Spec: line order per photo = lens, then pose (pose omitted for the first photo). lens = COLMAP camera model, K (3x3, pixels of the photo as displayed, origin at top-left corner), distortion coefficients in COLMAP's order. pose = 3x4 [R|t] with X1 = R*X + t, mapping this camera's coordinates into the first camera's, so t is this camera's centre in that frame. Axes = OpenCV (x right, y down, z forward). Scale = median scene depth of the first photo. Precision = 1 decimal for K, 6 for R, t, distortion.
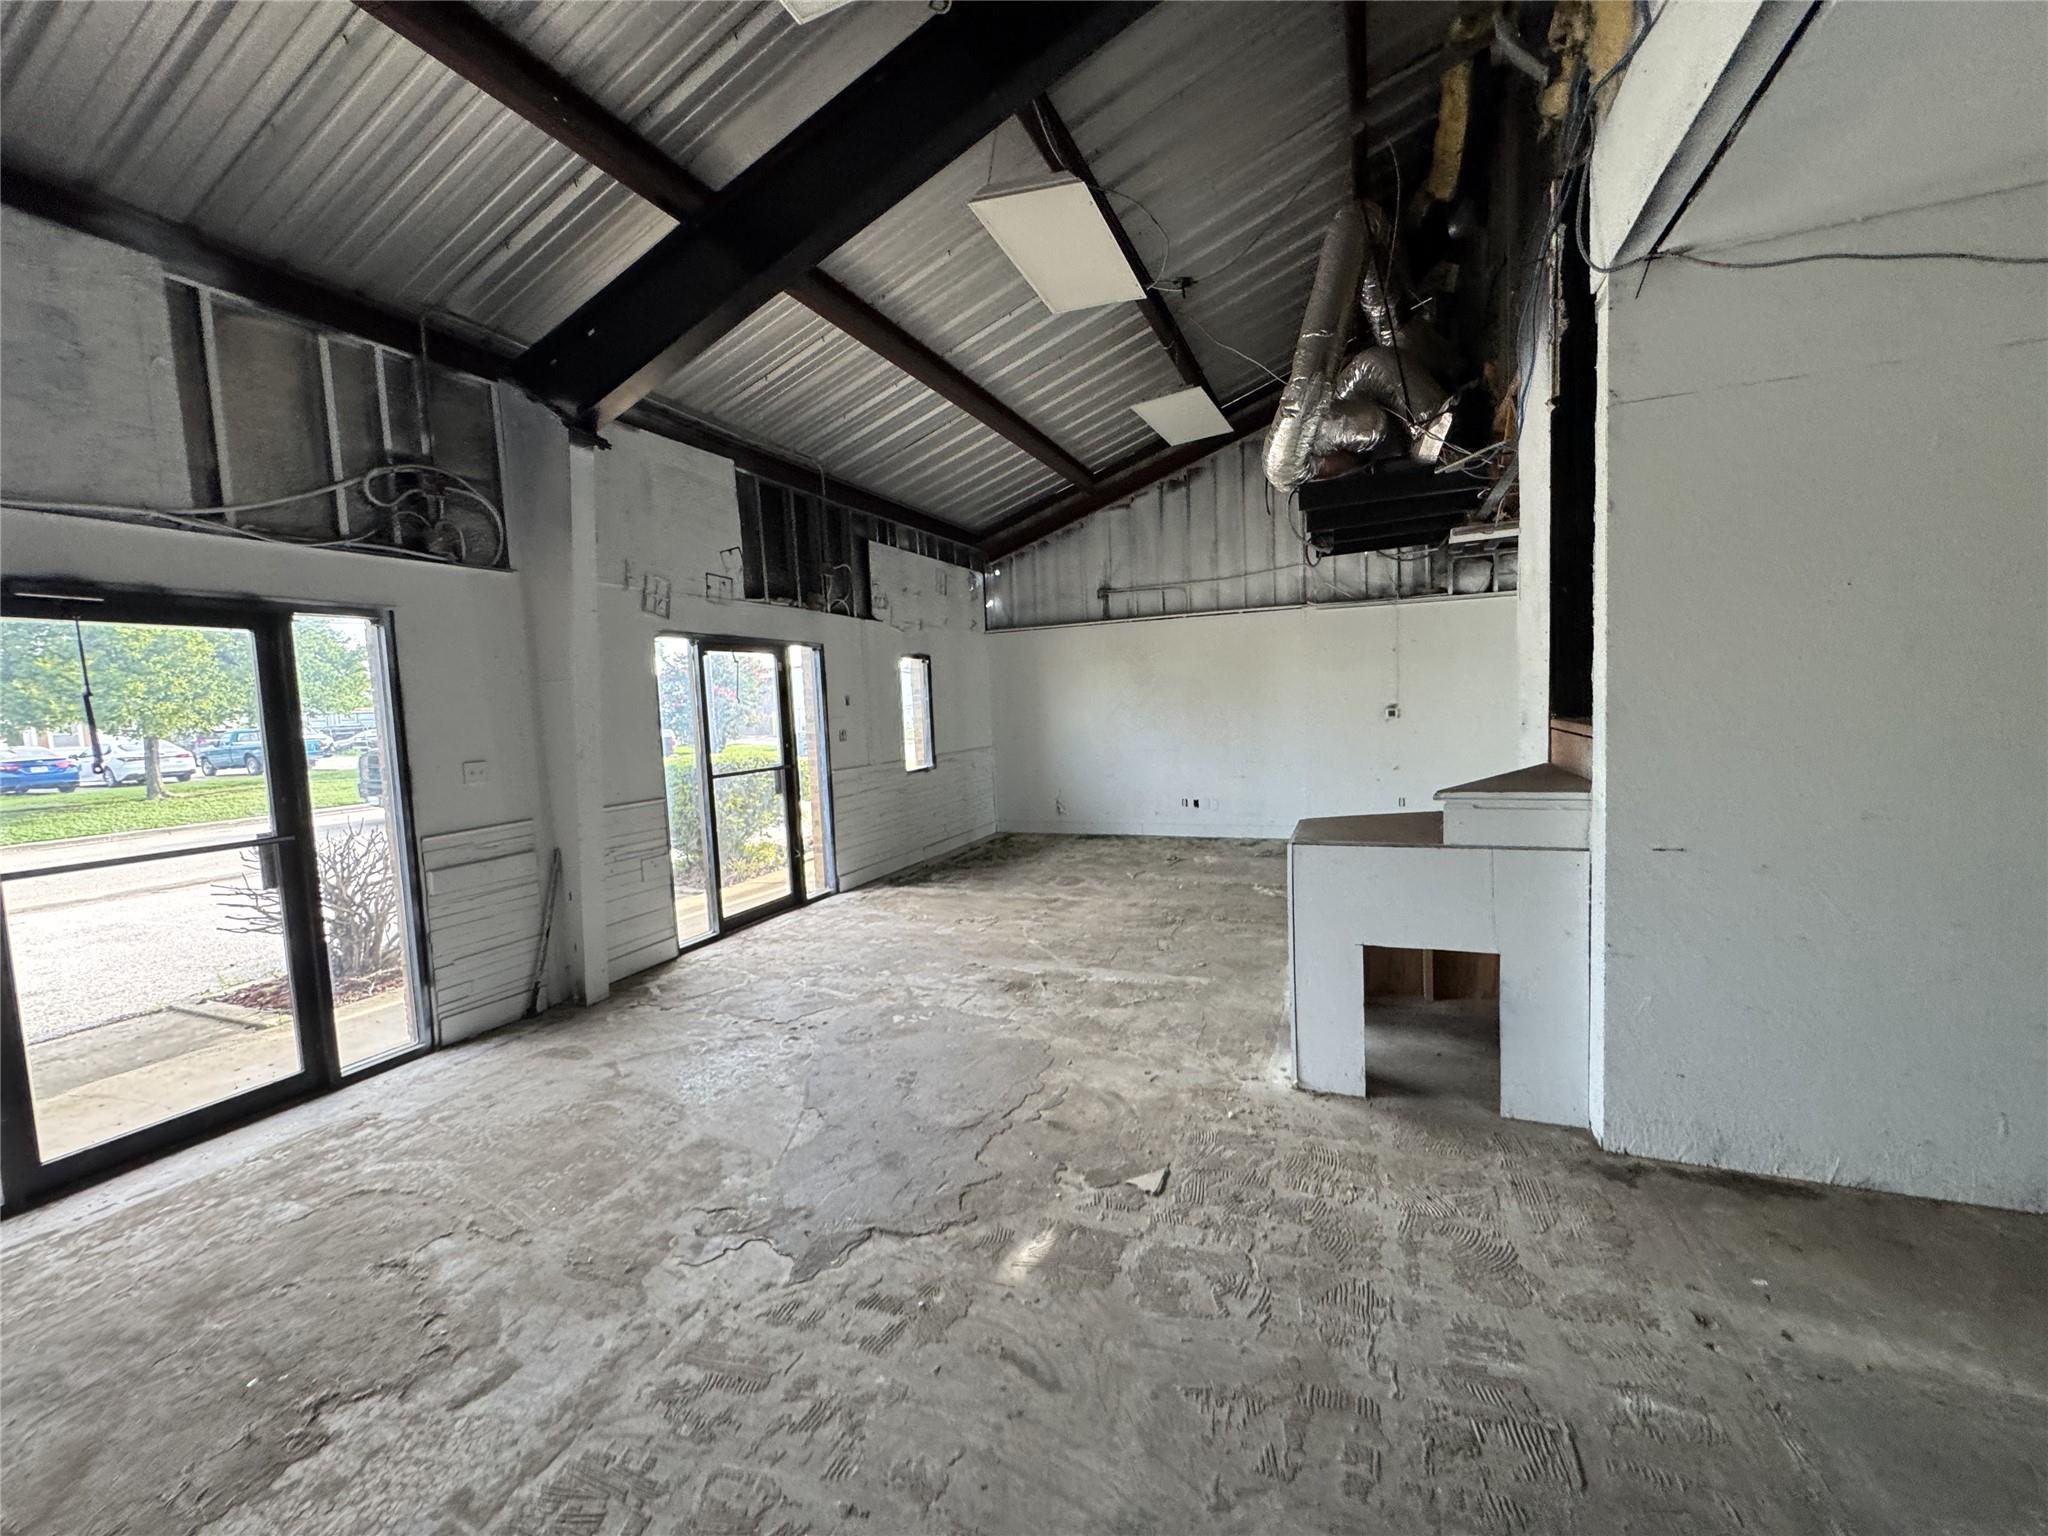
lens RADIAL K [[817.3, 0, 1033.1], [0, 817.3, 770.6], [0, 0, 1]] dist [-0.006865, 0.000729]
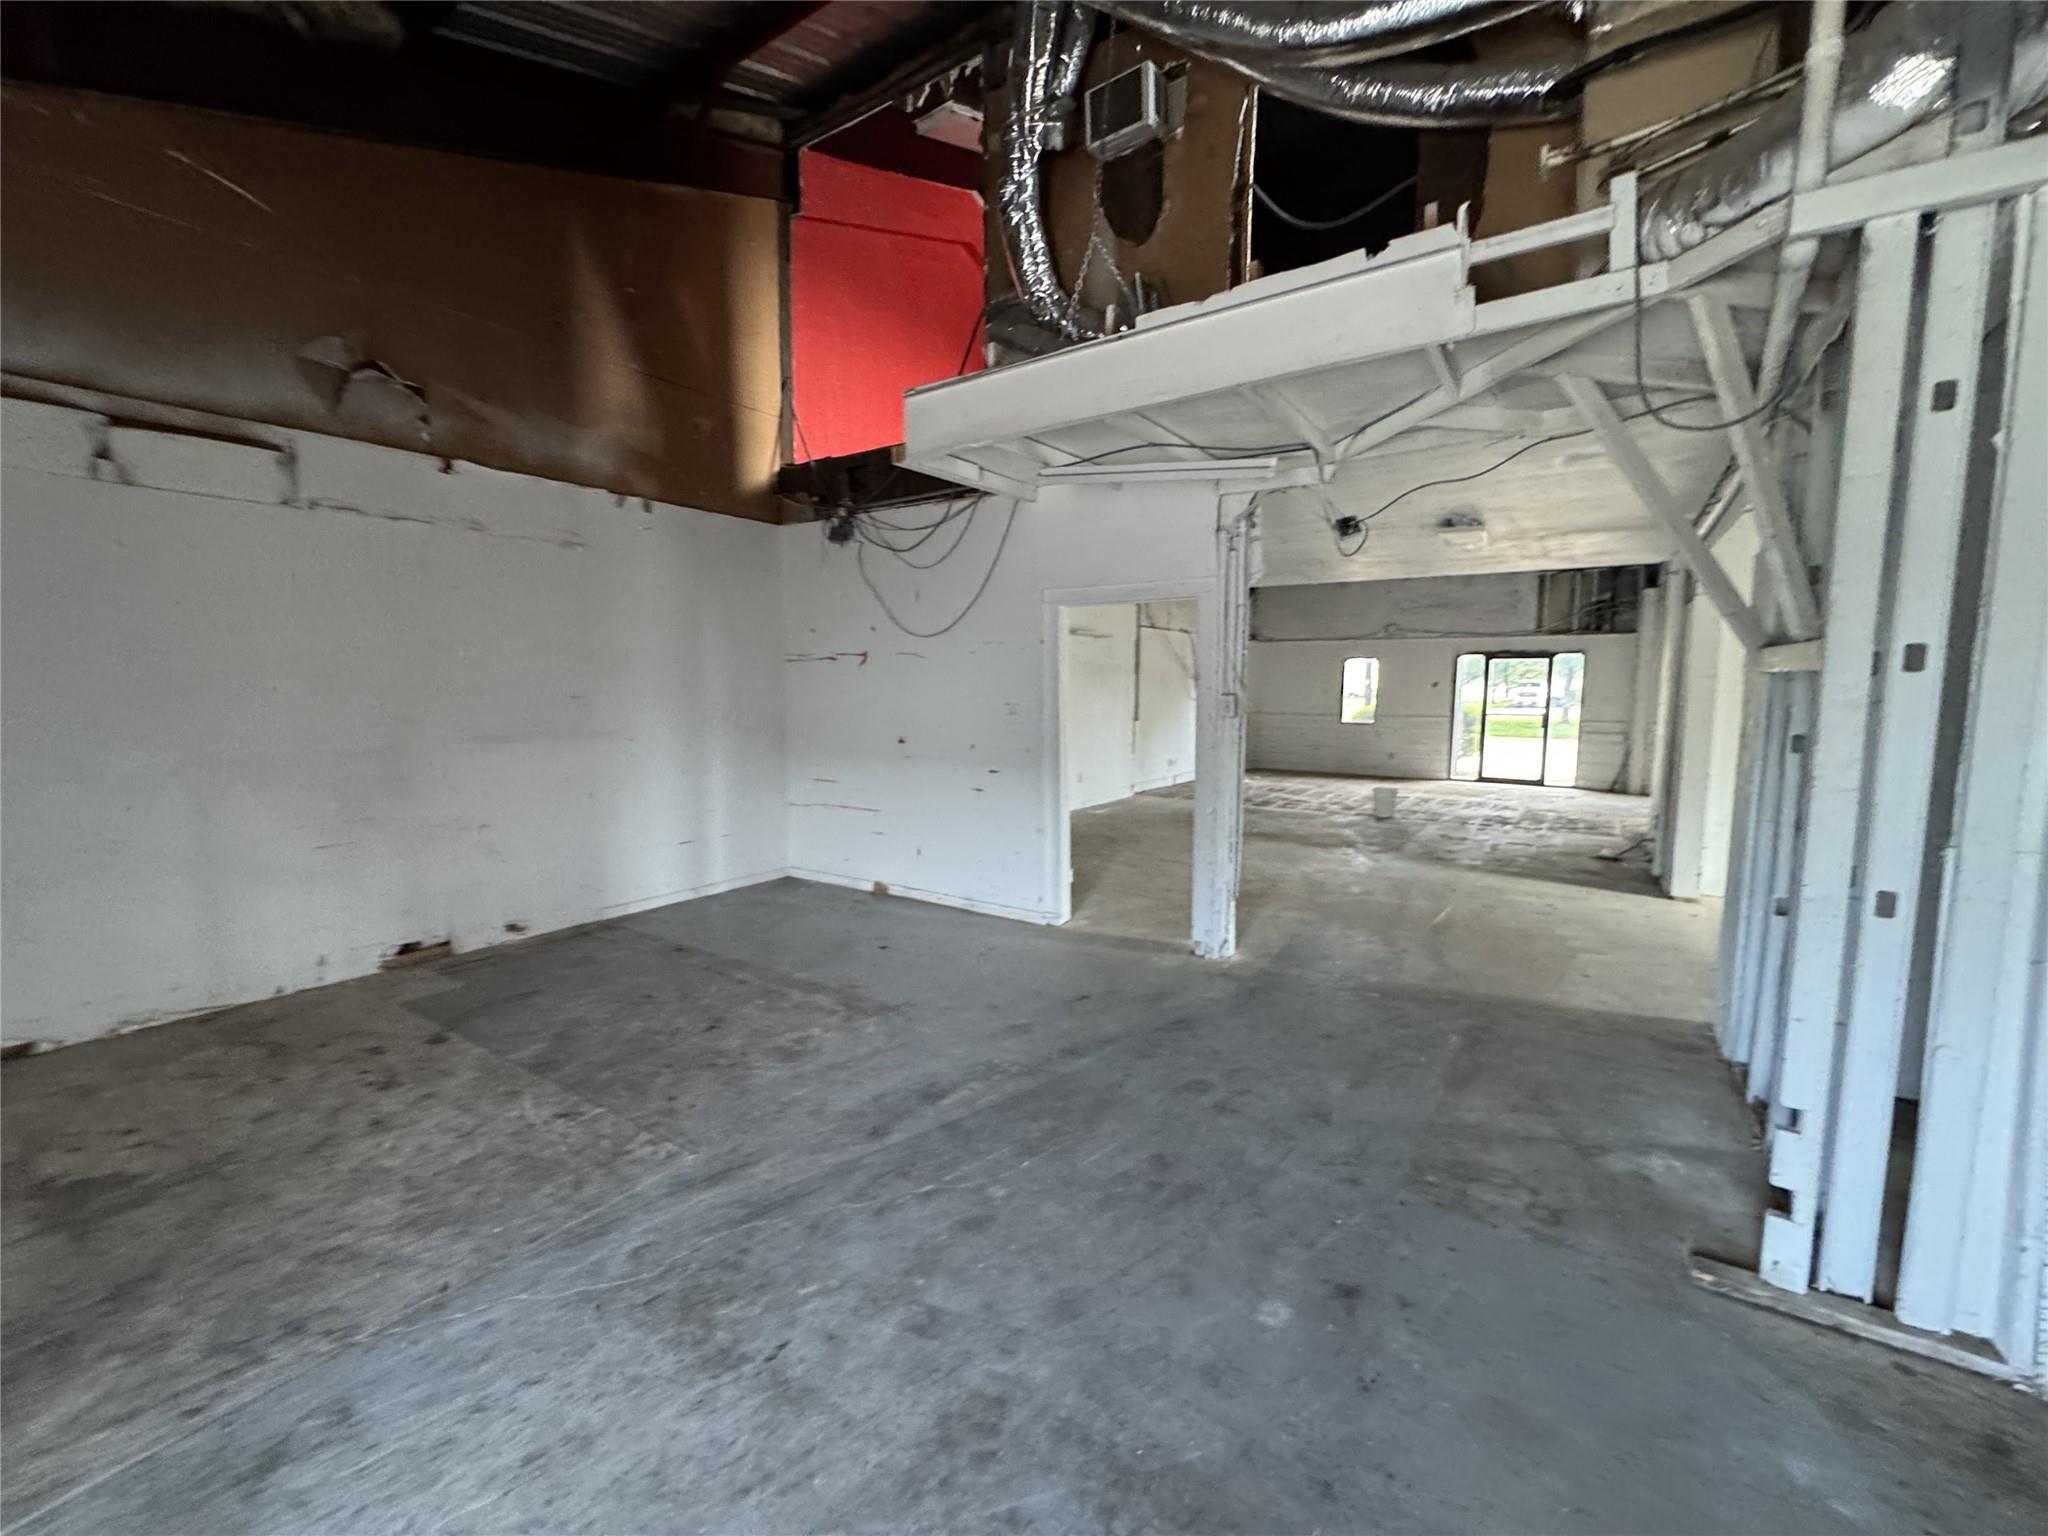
lens RADIAL K [[817.3, 0, 1028.6], [0, 817.3, 754.4], [0, 0, 1]] dist [-0.006865, 0.000729]
pose [[-0.209455, 0.145928, -0.966868, 2.650126], [-0.071735, 0.983843, 0.164031, -0.150752], [0.975183, 0.103716, -0.195603, -0.452924]]
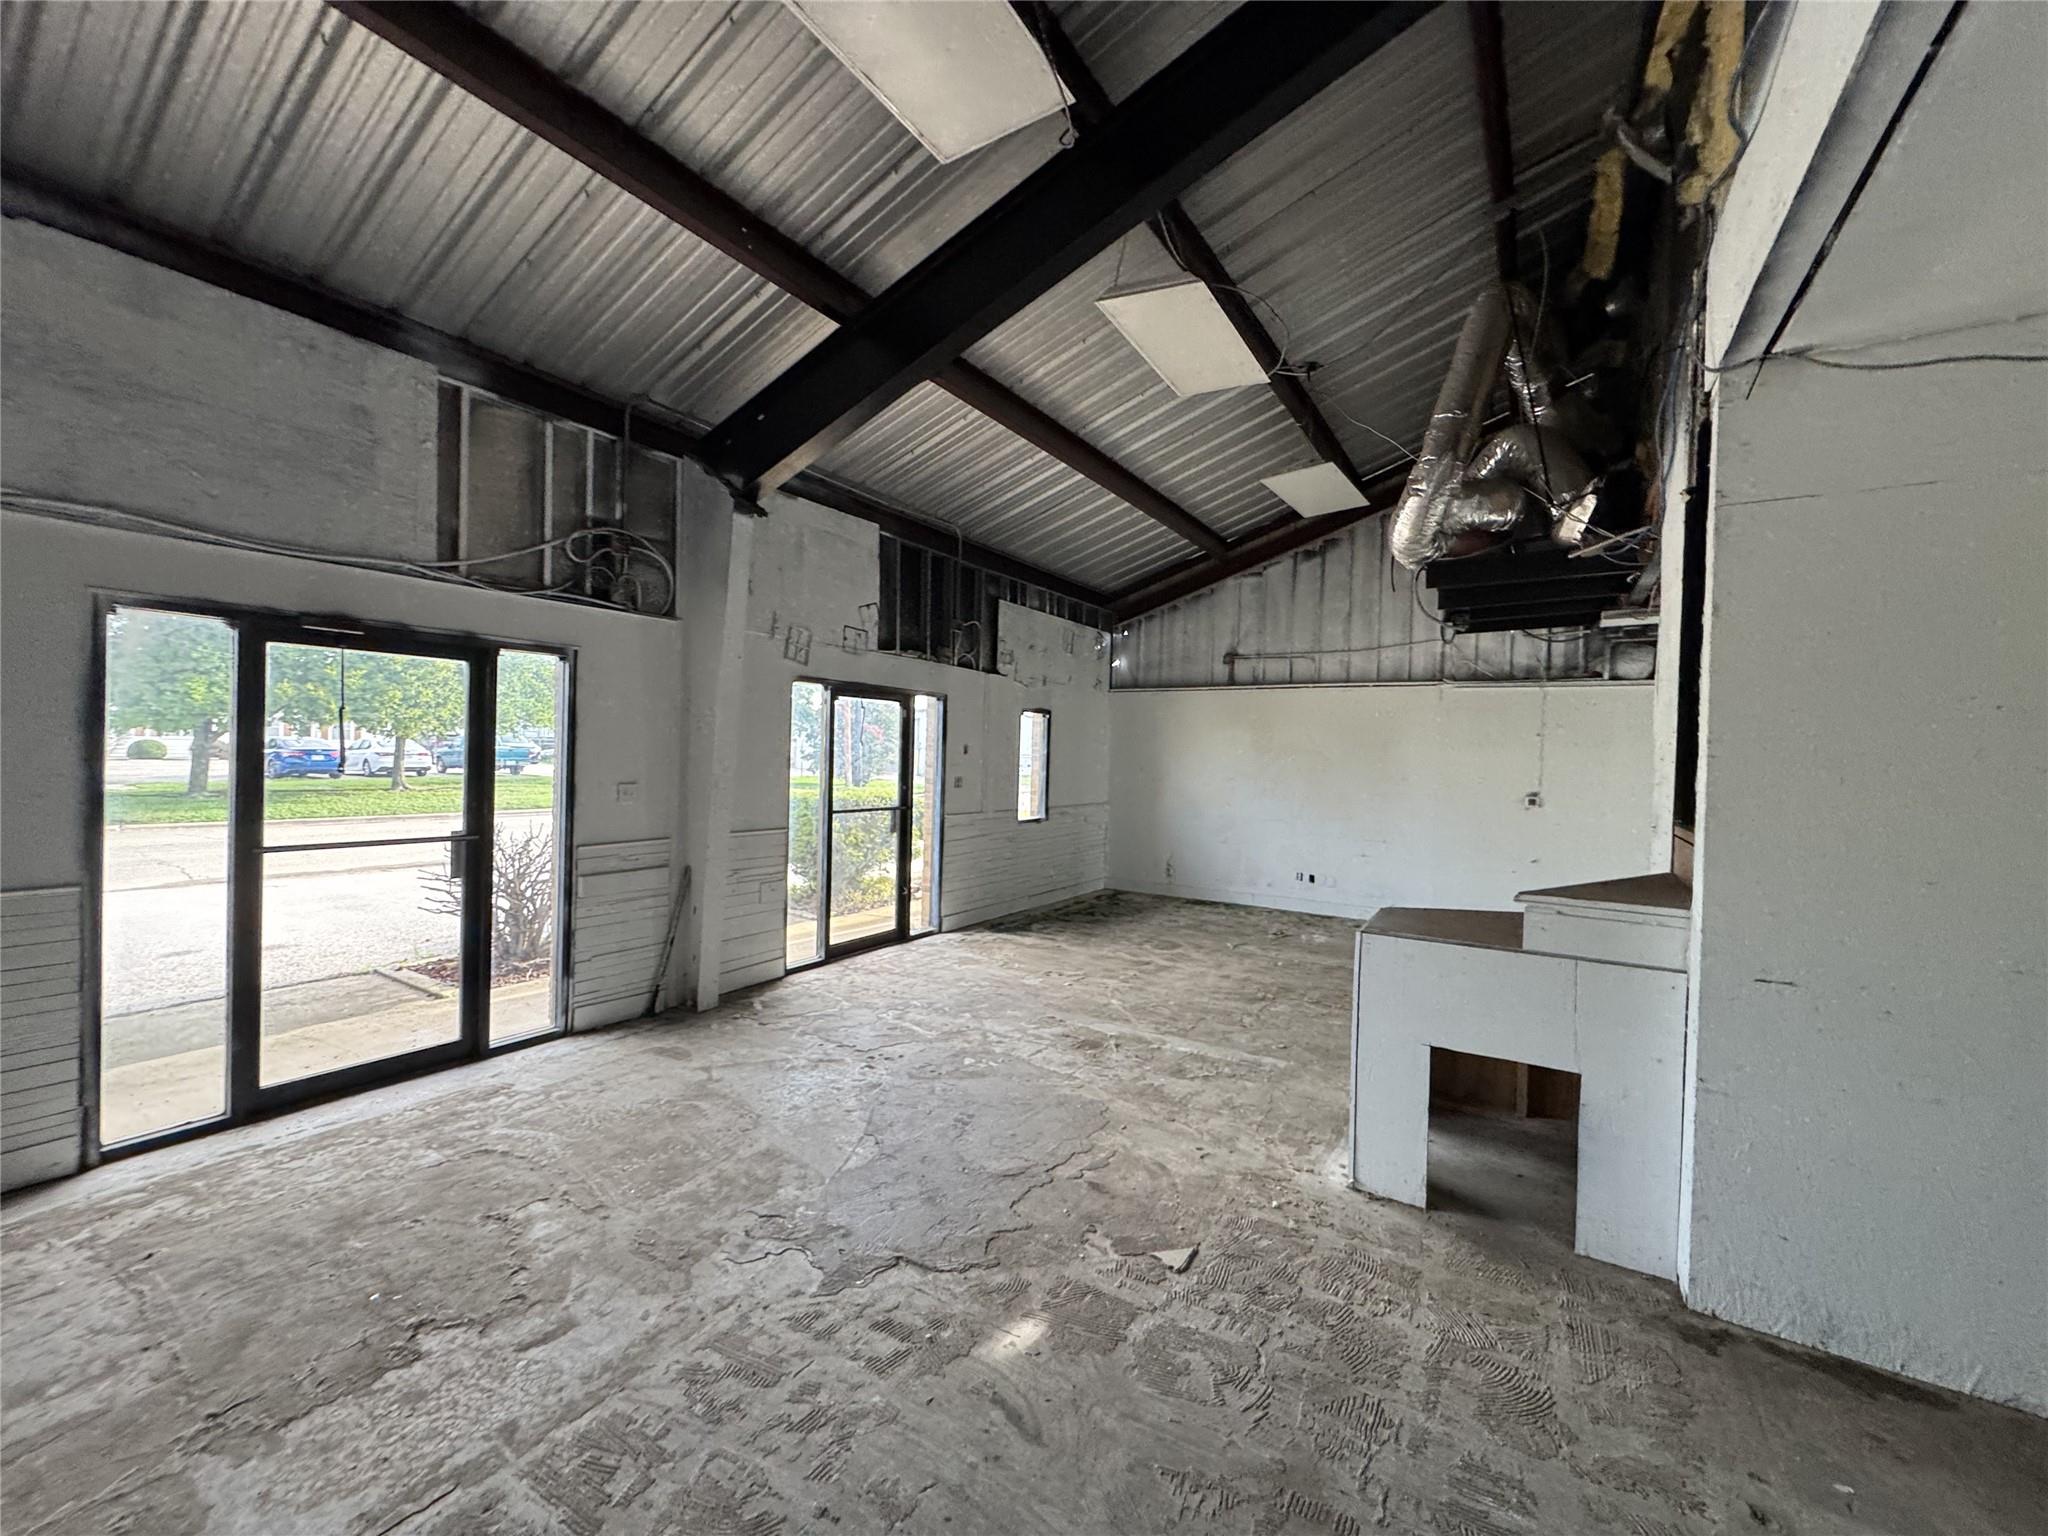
lens RADIAL K [[817.3, 0, 1031.1], [0, 817.3, 770.2], [0, 0, 1]] dist [-0.006865, 0.000729]
pose [[0.983085, 0.072067, -0.168373, 0.058692], [-0.082649, 0.994964, -0.056702, -0.010921], [0.163439, 0.069659, 0.984091, -0.030898]]
